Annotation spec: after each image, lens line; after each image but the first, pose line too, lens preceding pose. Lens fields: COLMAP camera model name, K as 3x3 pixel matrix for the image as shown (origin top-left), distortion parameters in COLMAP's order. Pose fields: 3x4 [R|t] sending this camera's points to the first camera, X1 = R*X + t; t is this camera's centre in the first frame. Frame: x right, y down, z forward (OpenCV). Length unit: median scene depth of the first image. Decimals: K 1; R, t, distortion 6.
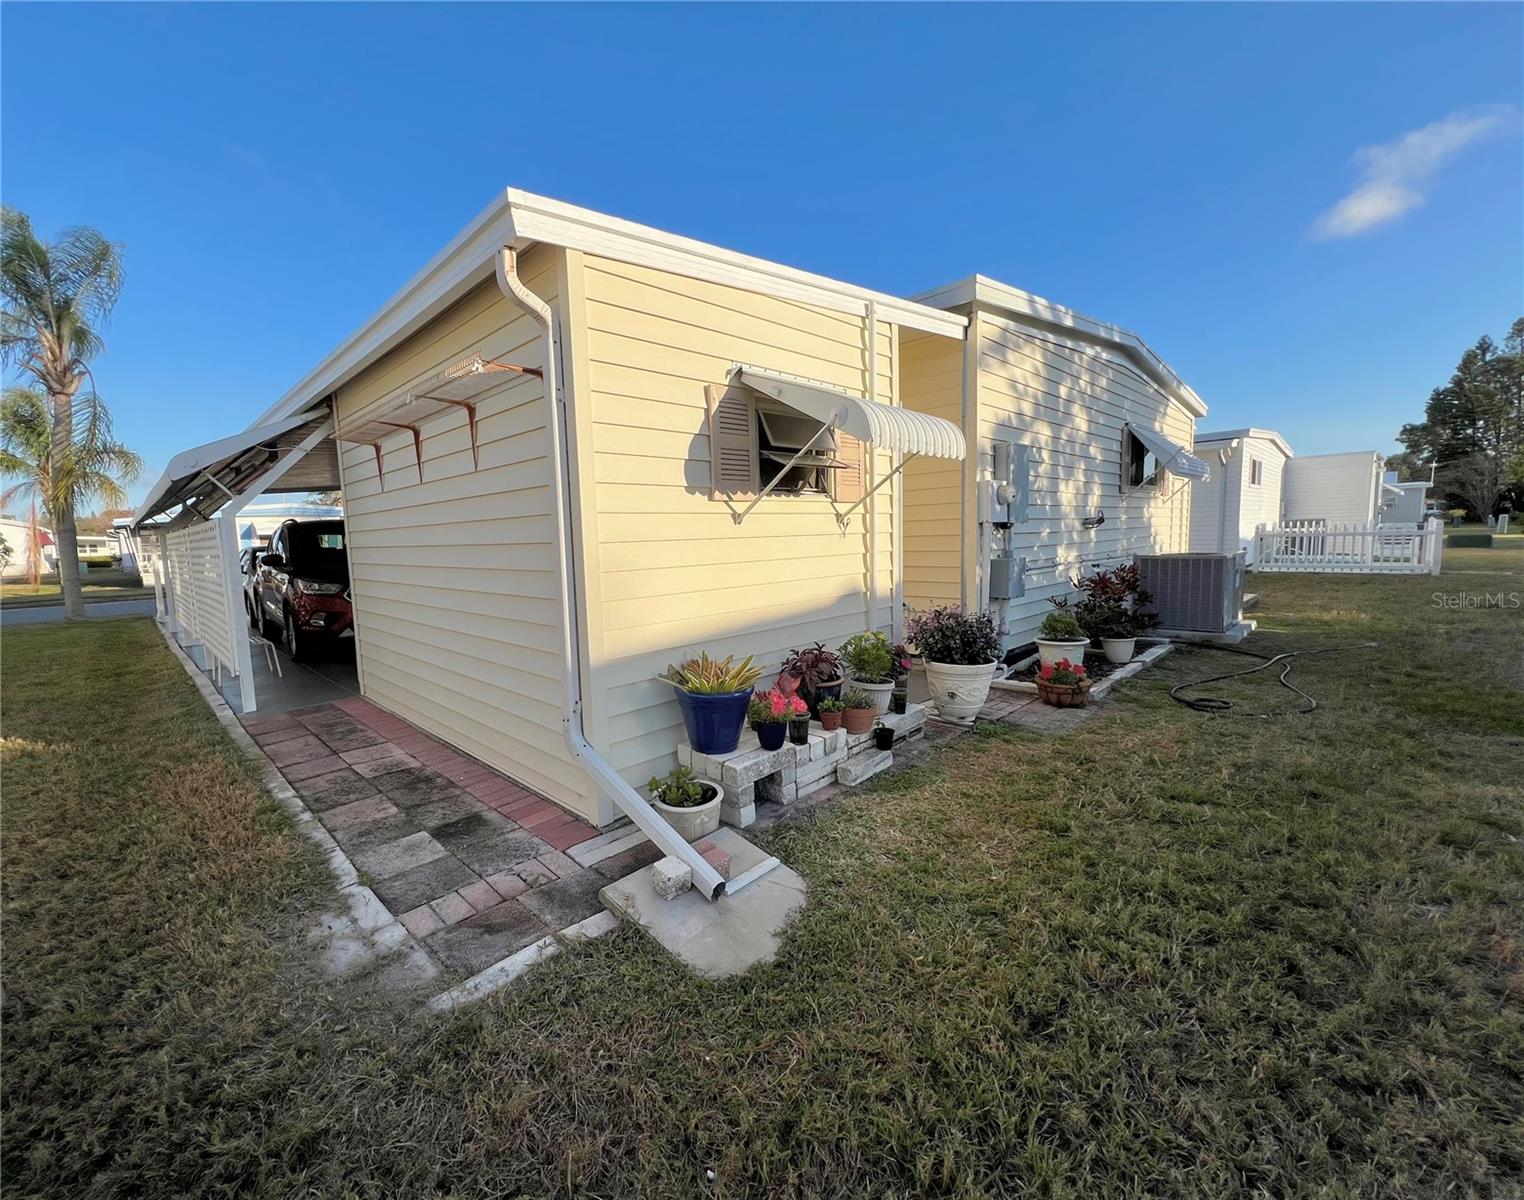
lens RADIAL K [[646.0, 0, 759.5], [0, 646.0, 599.6], [0, 0, 1]] dist [-0.004772, -0.000286]
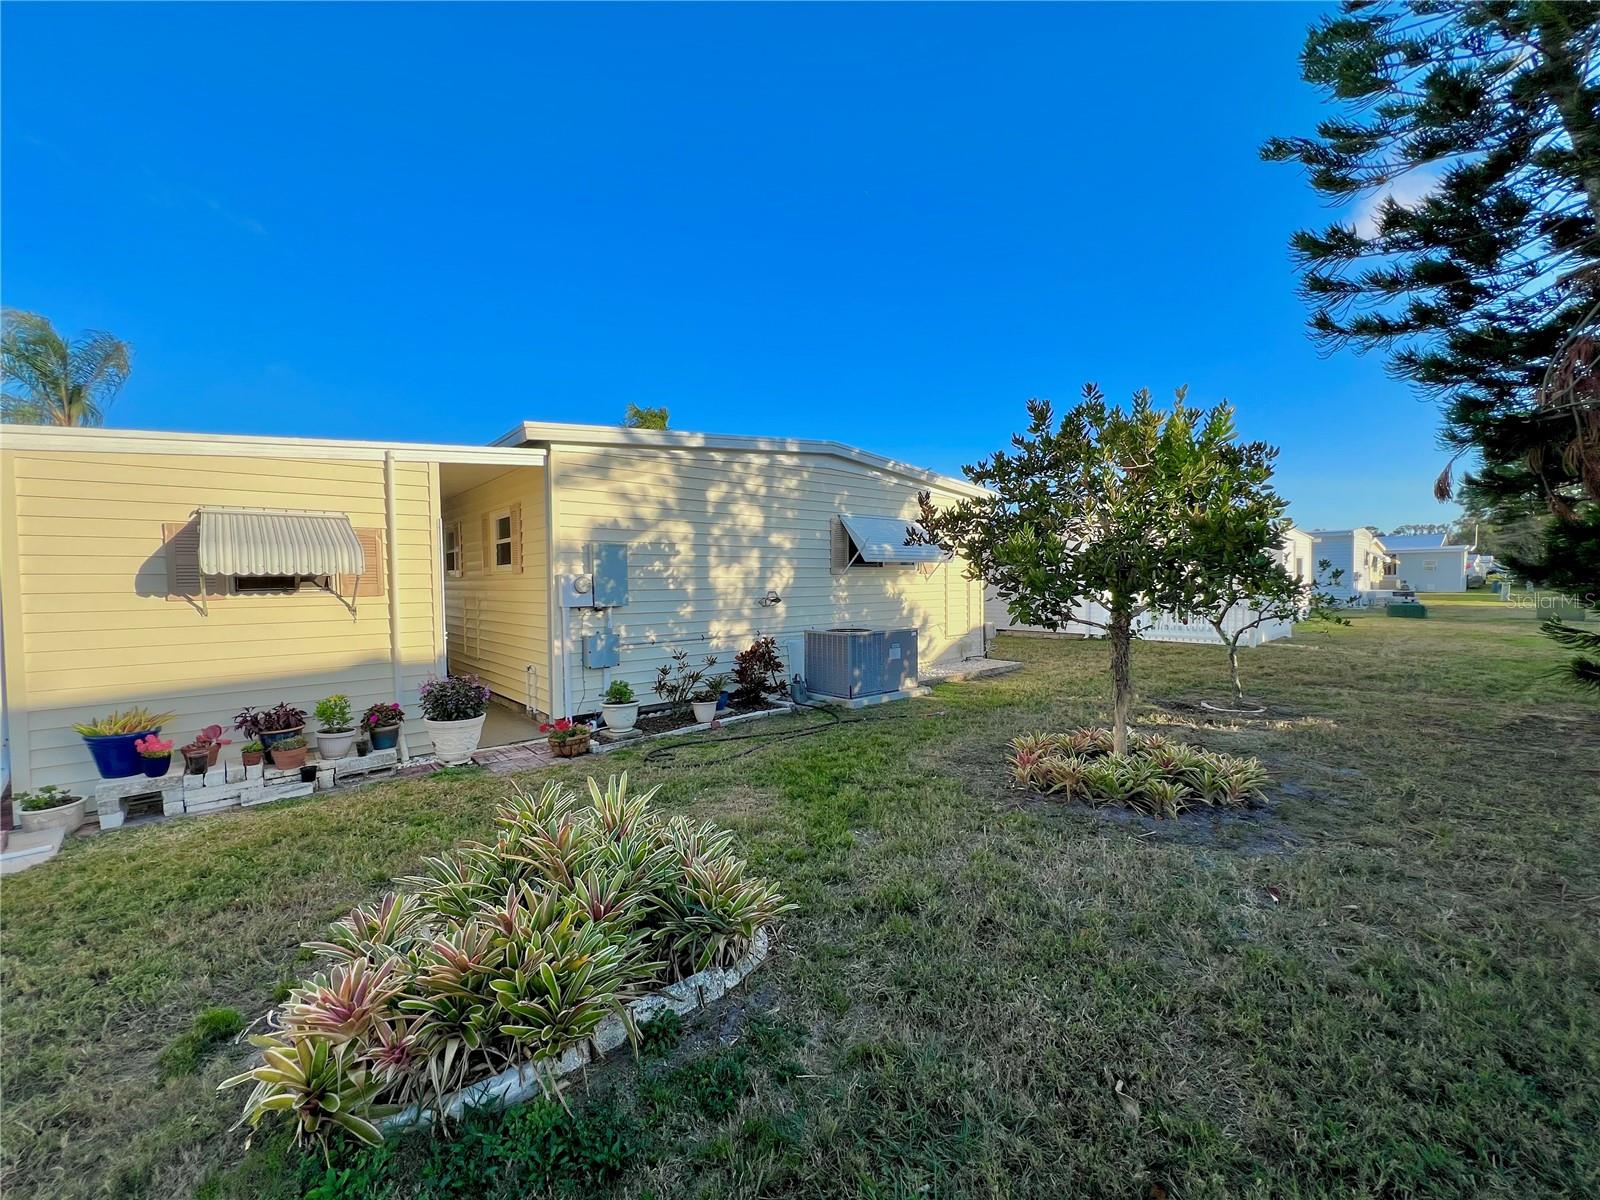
lens RADIAL K [[638.3, 0, 804.7], [0, 638.3, 602.4], [0, 0, 1]] dist [0.000148, 0.000059]
pose [[0.998583, 0.020276, -0.049204, 1.087834], [-0.023632, 0.997364, -0.068611, -0.065796], [0.047683, 0.069676, 0.996429, -0.269027]]
